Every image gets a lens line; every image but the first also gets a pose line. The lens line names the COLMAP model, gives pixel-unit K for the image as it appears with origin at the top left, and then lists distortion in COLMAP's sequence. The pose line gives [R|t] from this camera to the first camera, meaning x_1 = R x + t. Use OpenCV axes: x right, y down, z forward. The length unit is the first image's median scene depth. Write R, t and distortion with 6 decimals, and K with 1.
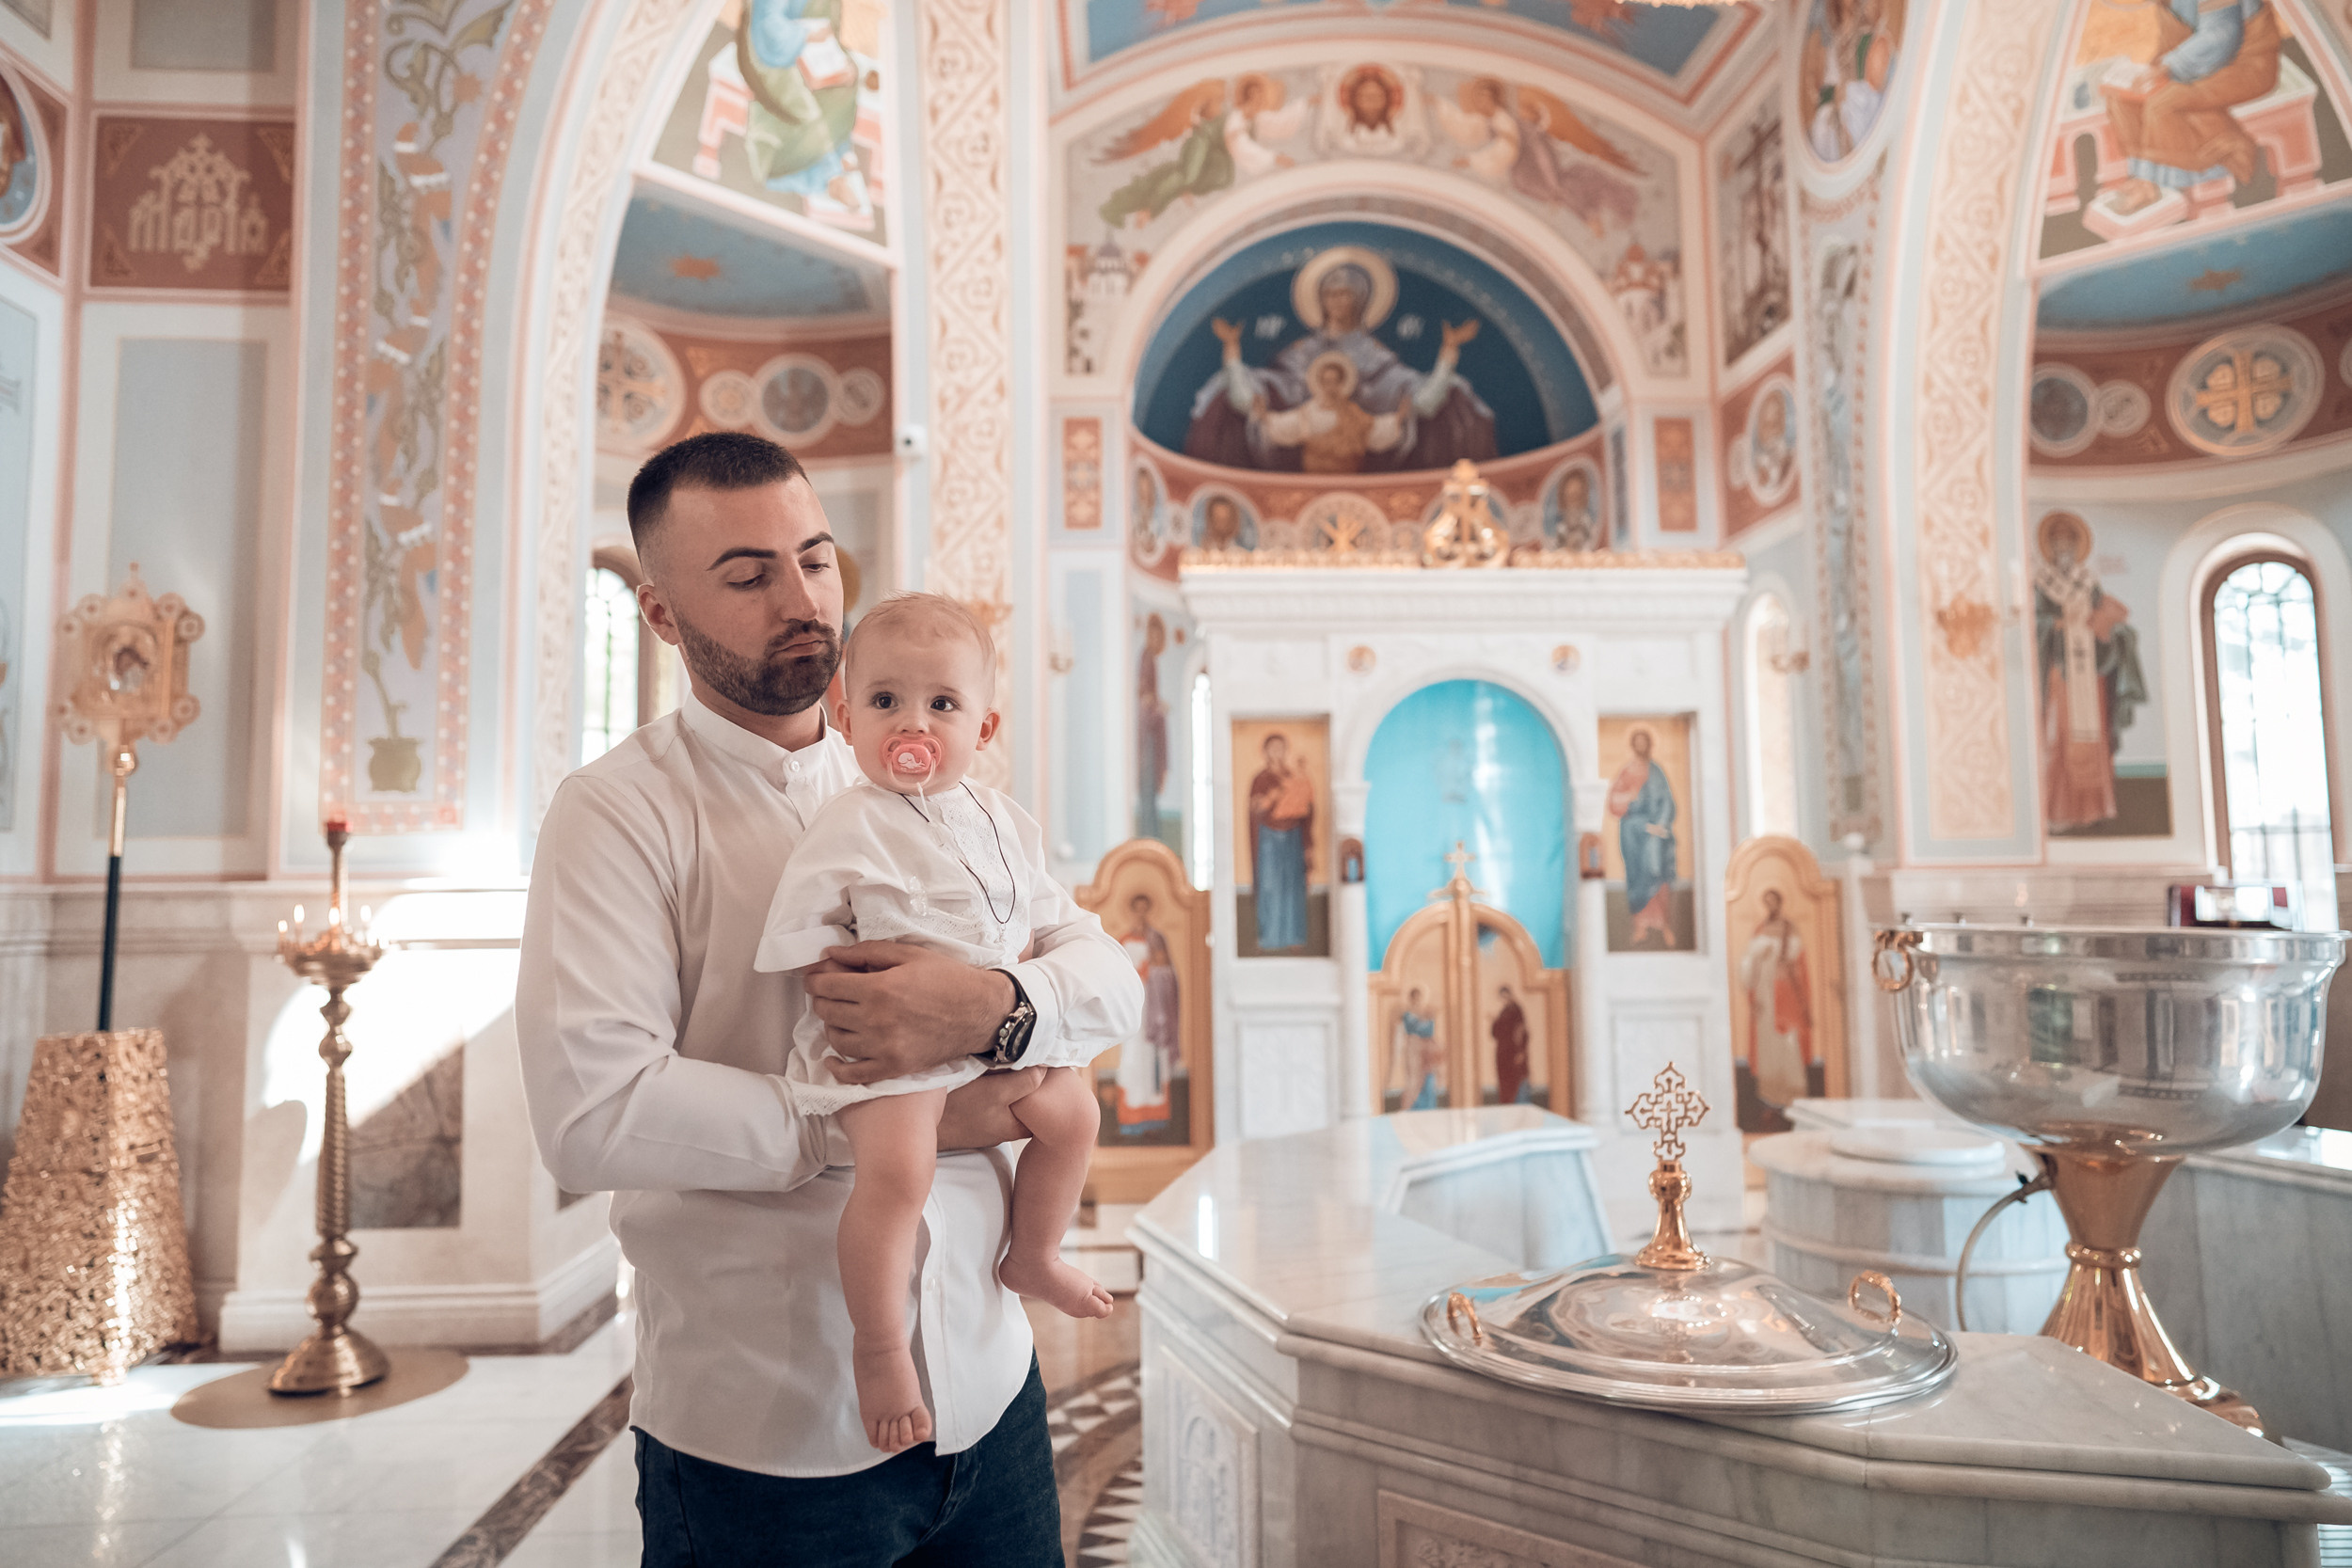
lens RADIAL K [[1506.5, 0, 1161.0], [0, 1506.5, 805.3], [0, 0, 1]] dist [-0.060190, 0.033499]
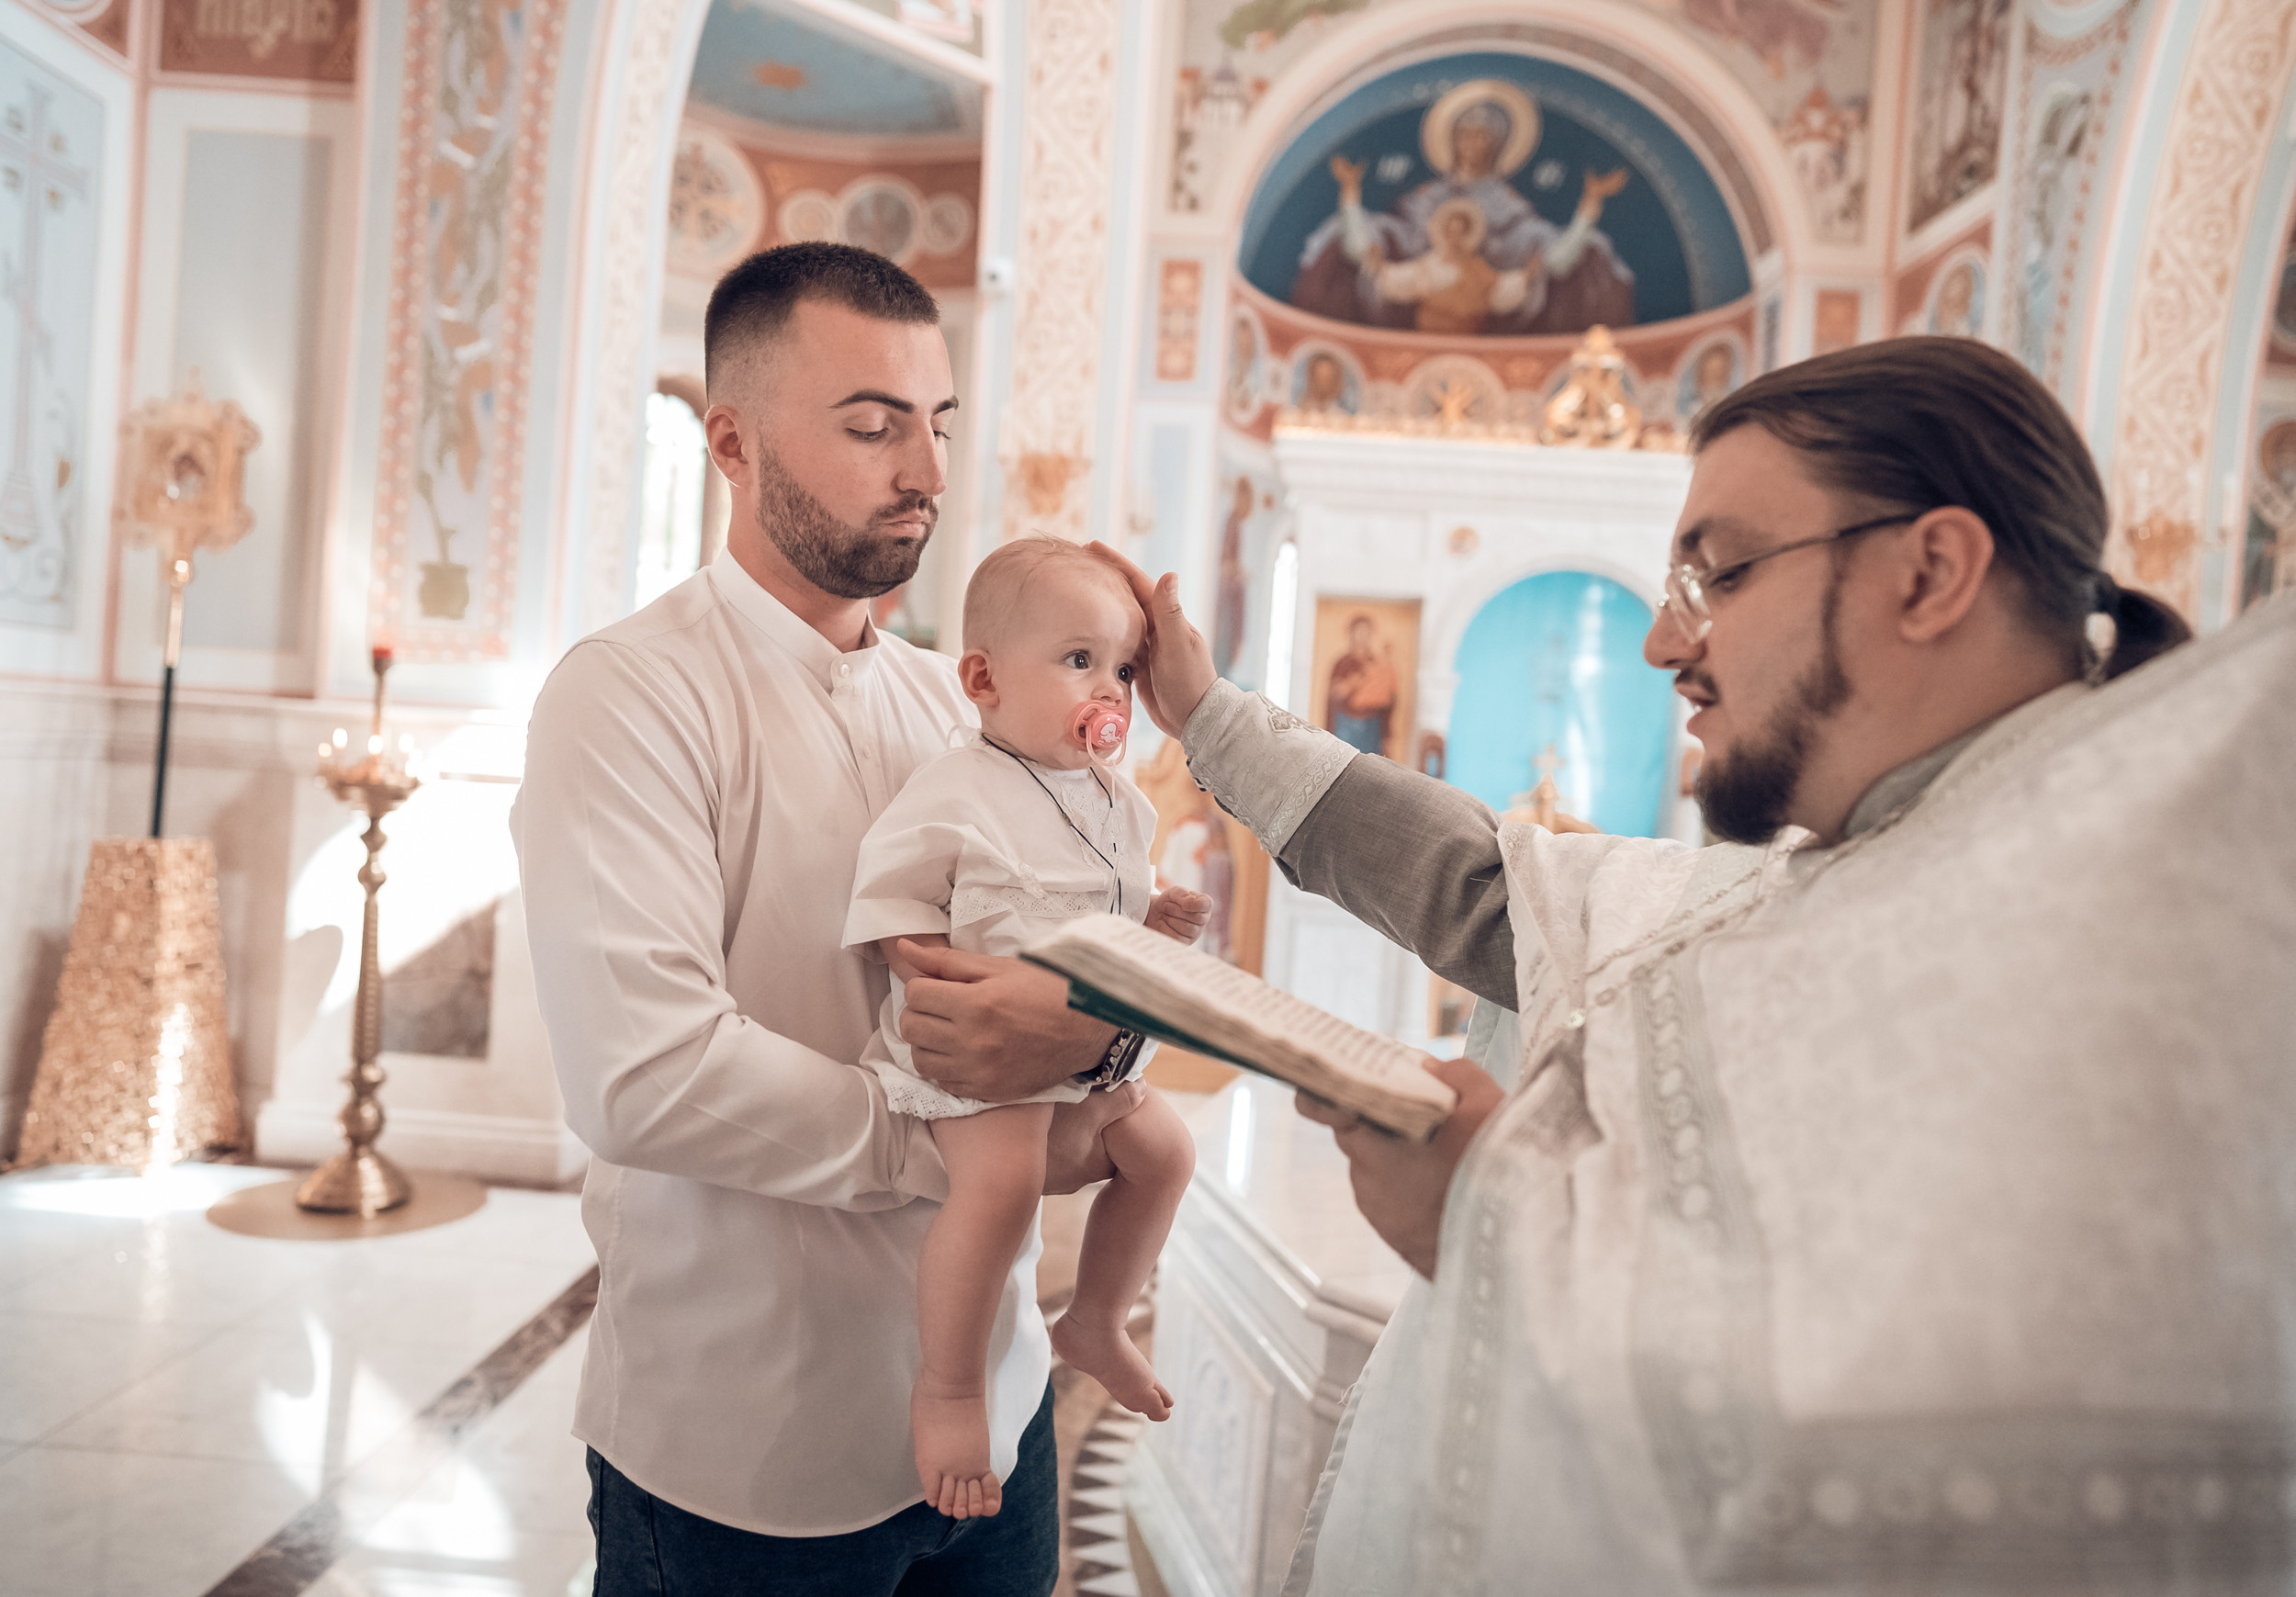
lens RADIAL K [[1525.4, 0, 1067.5], [0, 1525.4, 804.0], [0, 0, 1]] dist [-0.050159, 0.033772]
pose [[0.991281, 0.081095, -0.103856, 0.002694], [-0.071256, 0.992906, 0.095182, -0.008237], [0.110838, -0.086952, 0.990027, 0.035666]]
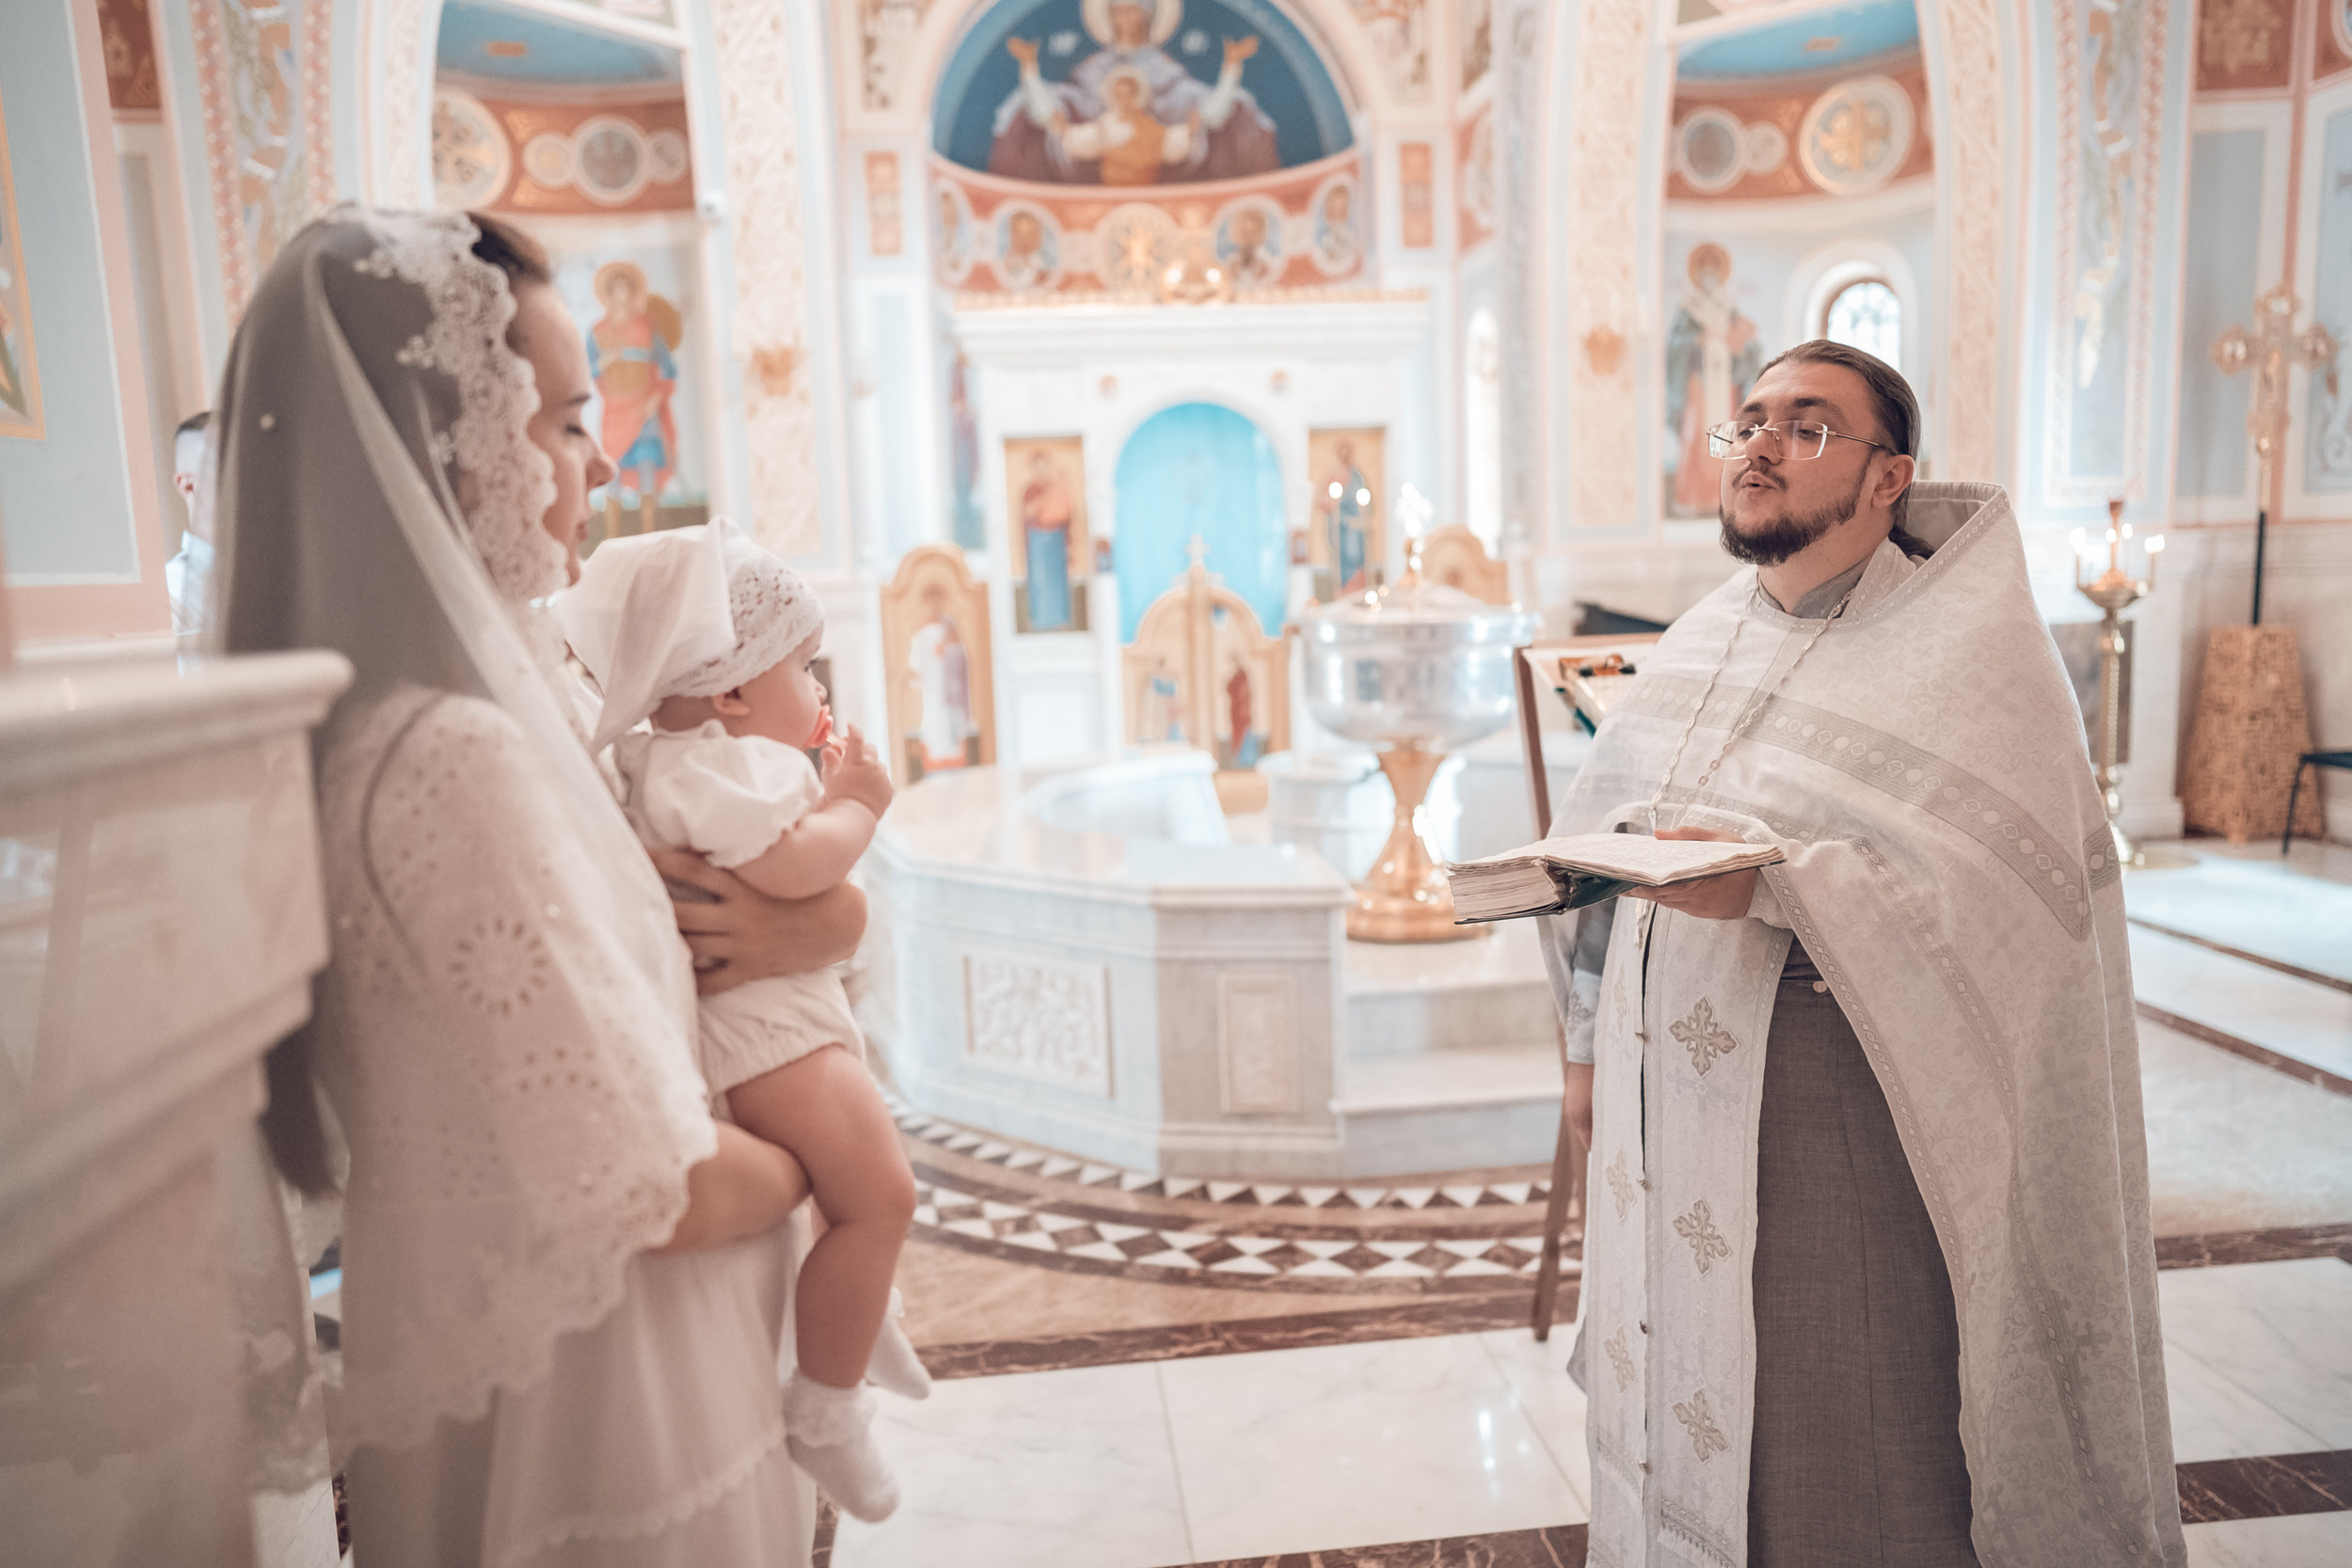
lens RADIAL K [[1506.5, 0, 1161.0], [0, 1506.5, 805.3], [0, 0, 1]] dist [-0.060190, 0.033499]
pose [[0.997519, -0.035916, 0.060550, 0.090637], [0.021843, 0.975525, 0.218800, -0.031378], [-0.066927, -0.216934, 0.973889, -0.240734]]
